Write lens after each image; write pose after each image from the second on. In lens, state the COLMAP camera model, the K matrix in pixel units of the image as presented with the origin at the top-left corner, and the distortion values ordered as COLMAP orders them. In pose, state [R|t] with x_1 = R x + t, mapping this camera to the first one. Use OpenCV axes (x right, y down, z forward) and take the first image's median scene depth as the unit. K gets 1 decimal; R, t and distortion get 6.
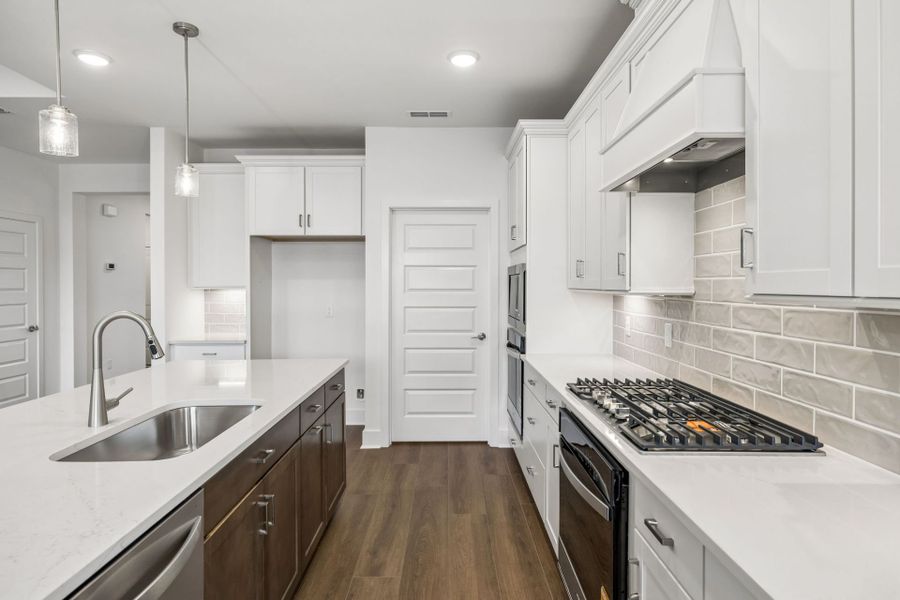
lens RADIAL K [[502.1, 0, 452.2], [0, 502.1, 288.8], [0, 0, 1]] dist [-0.001057, 0.000482]
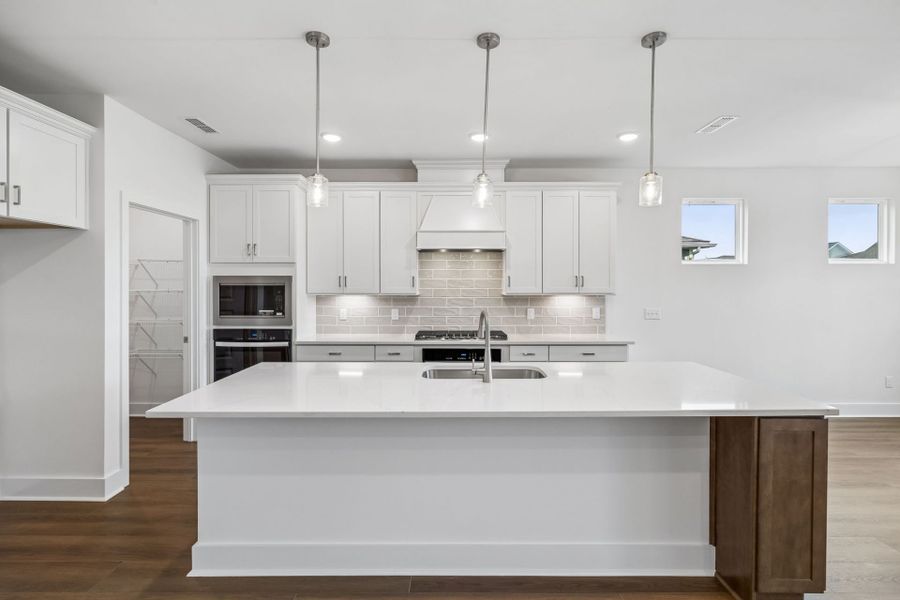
lens RADIAL K [[430.0, 0, 450.8], [0, 430.0, 288.1], [0, 0, 1]] dist [-0.001005, 0.000109]
pose [[0.013553, -0.004018, 0.999900, -0.867842], [0.007923, 0.999961, 0.003911, -0.014898], [-0.999877, 0.007869, 0.013584, 0.455515]]
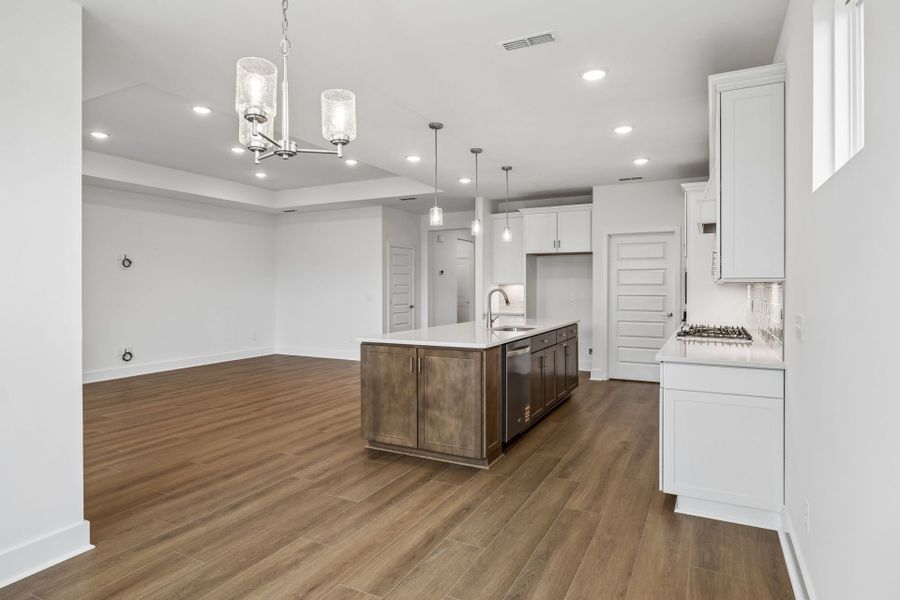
lens RADIAL K [[502.1, 0, 452.2], [0, 502.1, 288.8], [0, 0, 1]] dist [-0.001057, 0.000482]
pose [[0.884915, 0.001954, -0.465748, 0.194921], [-0.003443, 0.999991, -0.002347, 0.022231], [0.465740, 0.003680, 0.884914, -0.706342]]
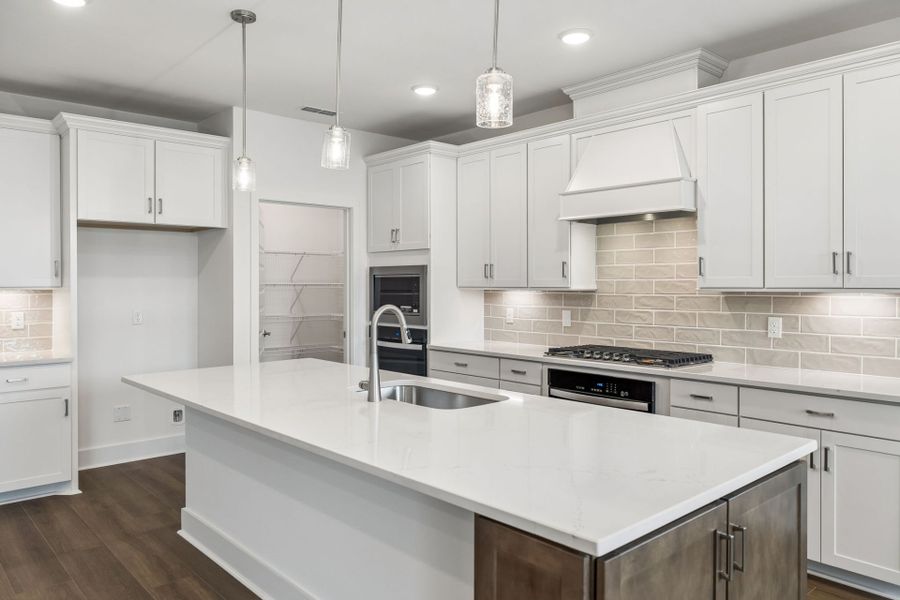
lens RADIAL K [[640.2, 0, 448.9], [0, 640.2, 289.0], [0, 0, 1]] dist [-0.004368, -0.000412]
pose [[0.750750, -0.005750, 0.660562, -0.651977], [0.006259, 0.999979, 0.001591, 0.001485], [-0.660557, 0.002940, 0.750770, -0.104932]]
